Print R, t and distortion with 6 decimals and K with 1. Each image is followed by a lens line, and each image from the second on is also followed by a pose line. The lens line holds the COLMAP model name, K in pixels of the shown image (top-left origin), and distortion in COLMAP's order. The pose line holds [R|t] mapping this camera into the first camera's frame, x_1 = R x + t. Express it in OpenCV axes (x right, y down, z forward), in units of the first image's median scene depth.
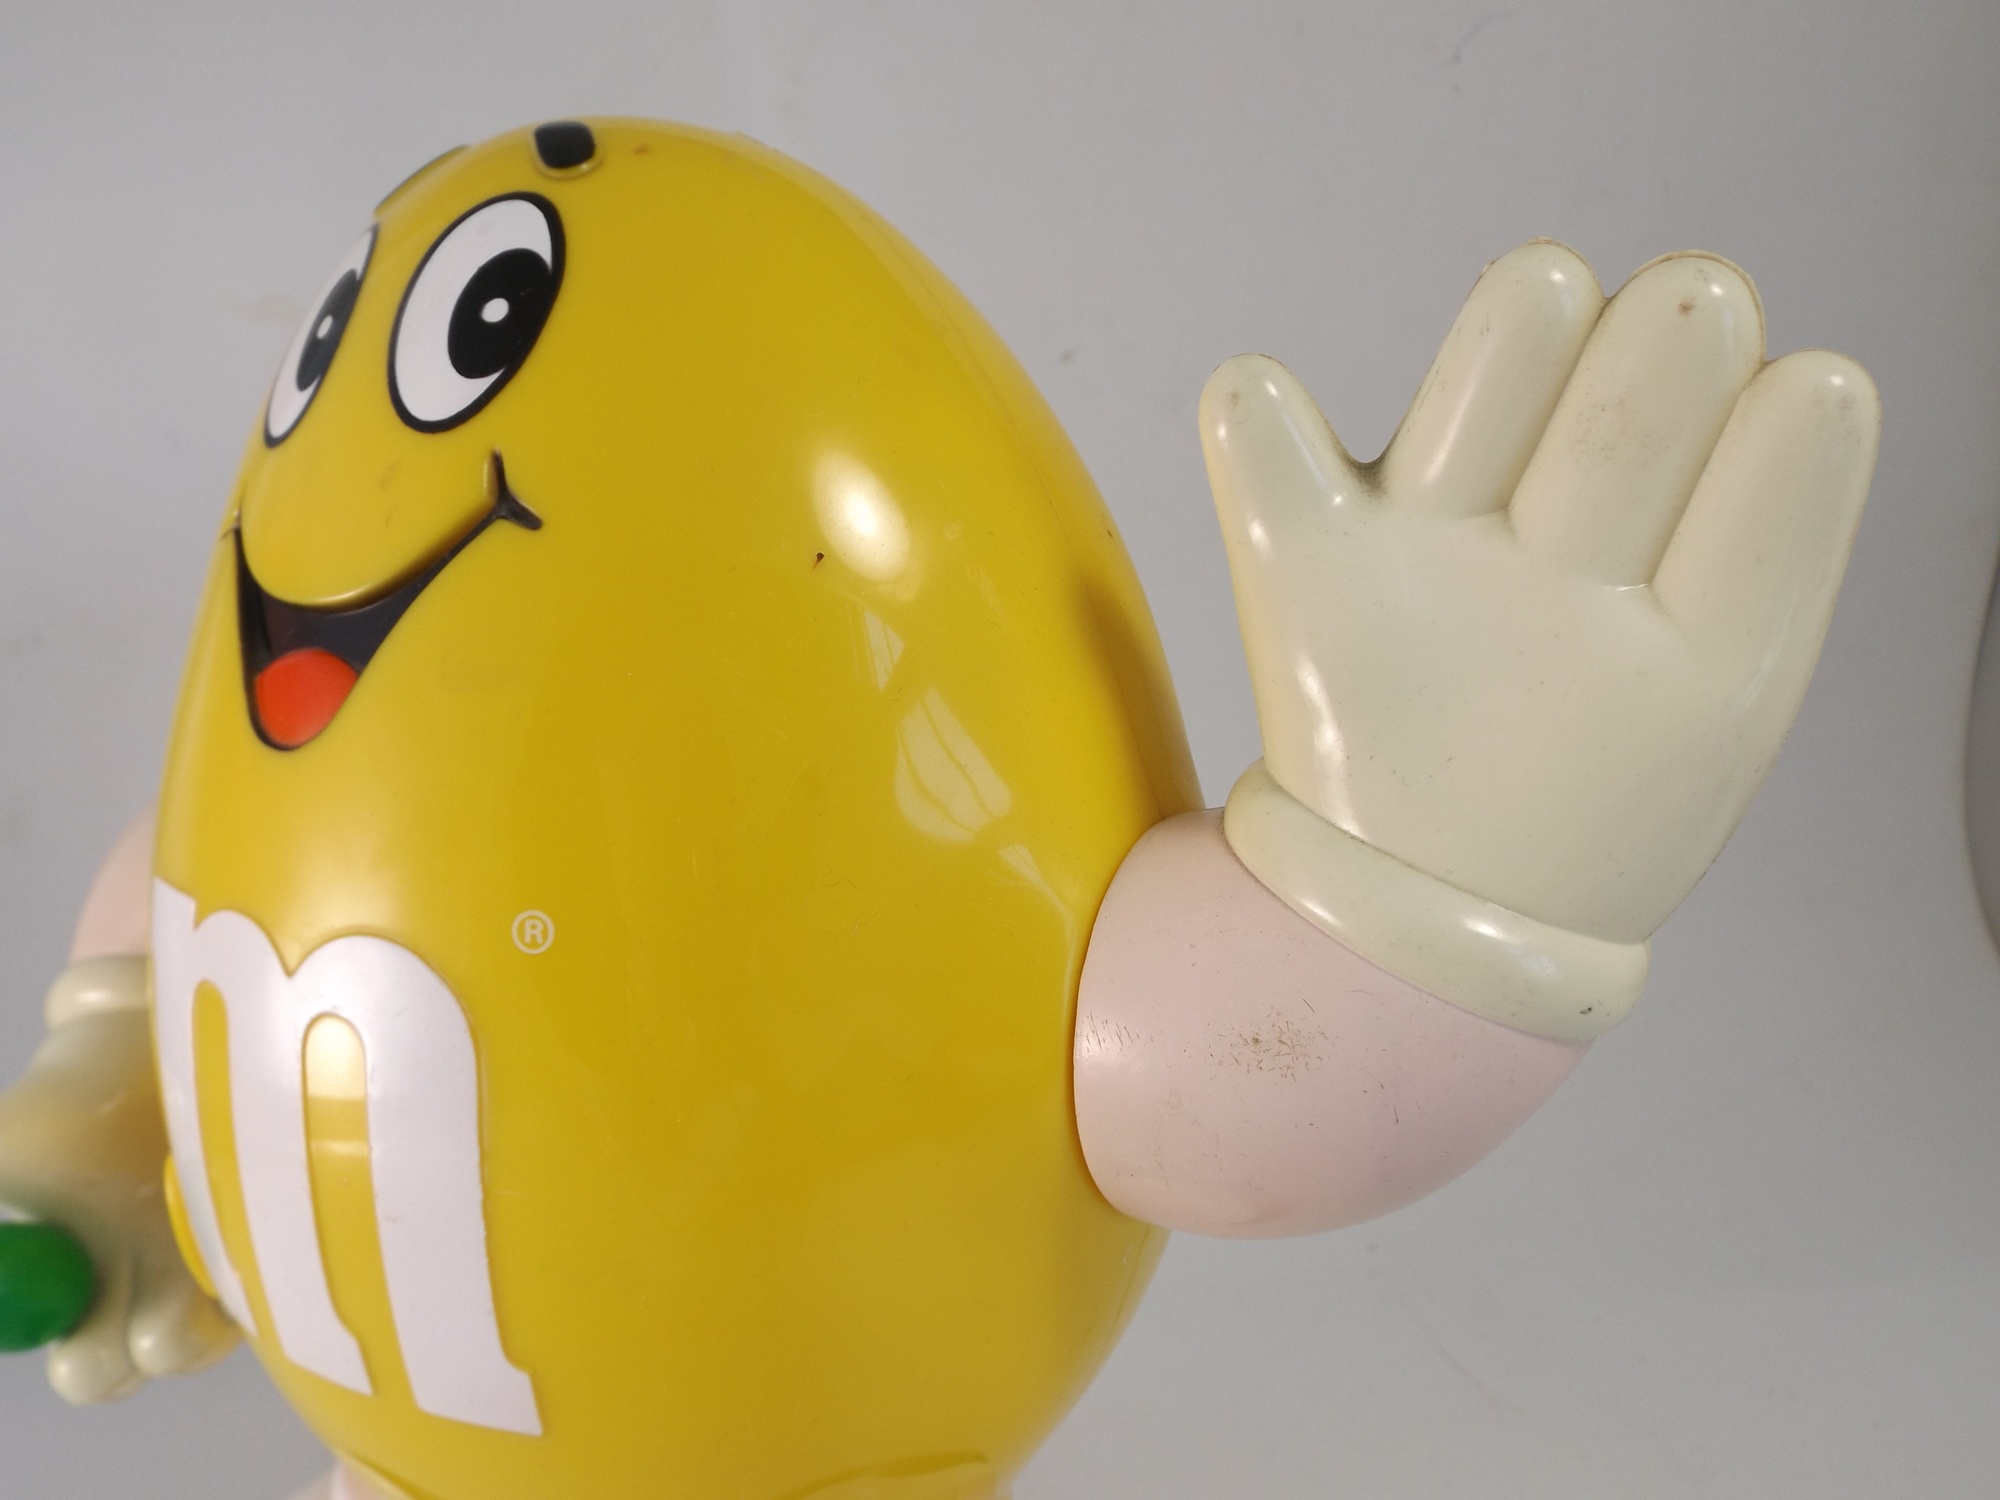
lens RADIAL K [[1398.8, 0, 1007.2], [0, 1398.8, 753.8], [0, 0, 1]] dist [0.017011, -0.000476]
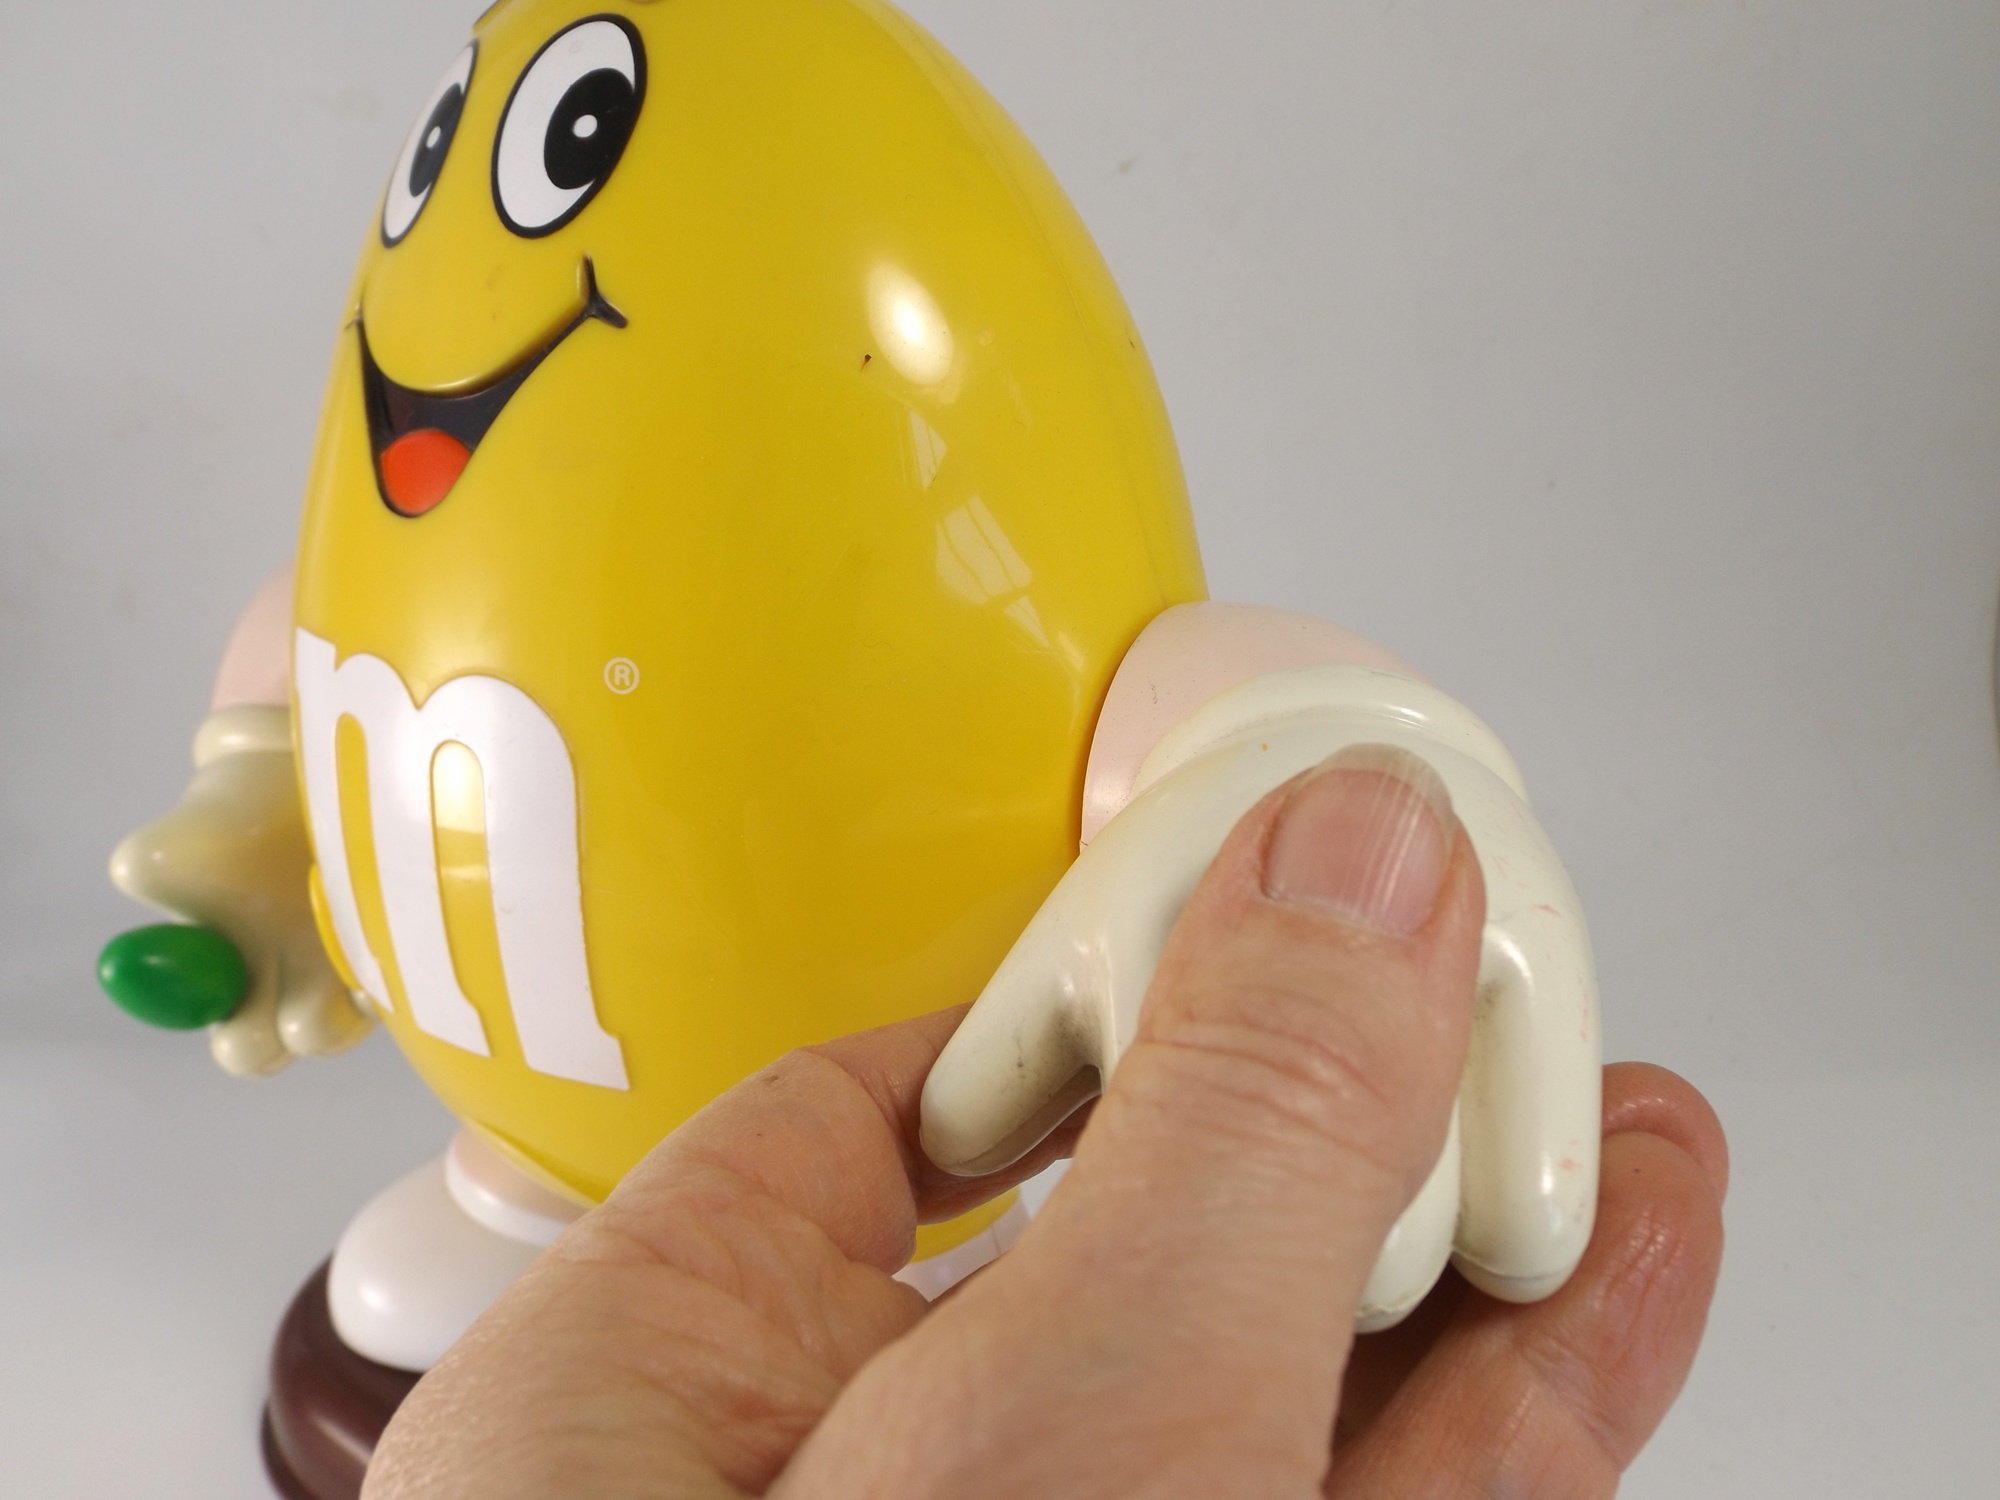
lens RADIAL K [[1398.8, 0, 999.6], [0, 1398.8, 739.1], [0, 0, 1]] dist [0.017011, -0.000476]
pose [[0.998495, 0.035605, -0.041721, 0.029587], [-0.030525, 0.992707, 0.116625, 0.028736], [0.045569, -0.115176, 0.992299, -0.151856]]
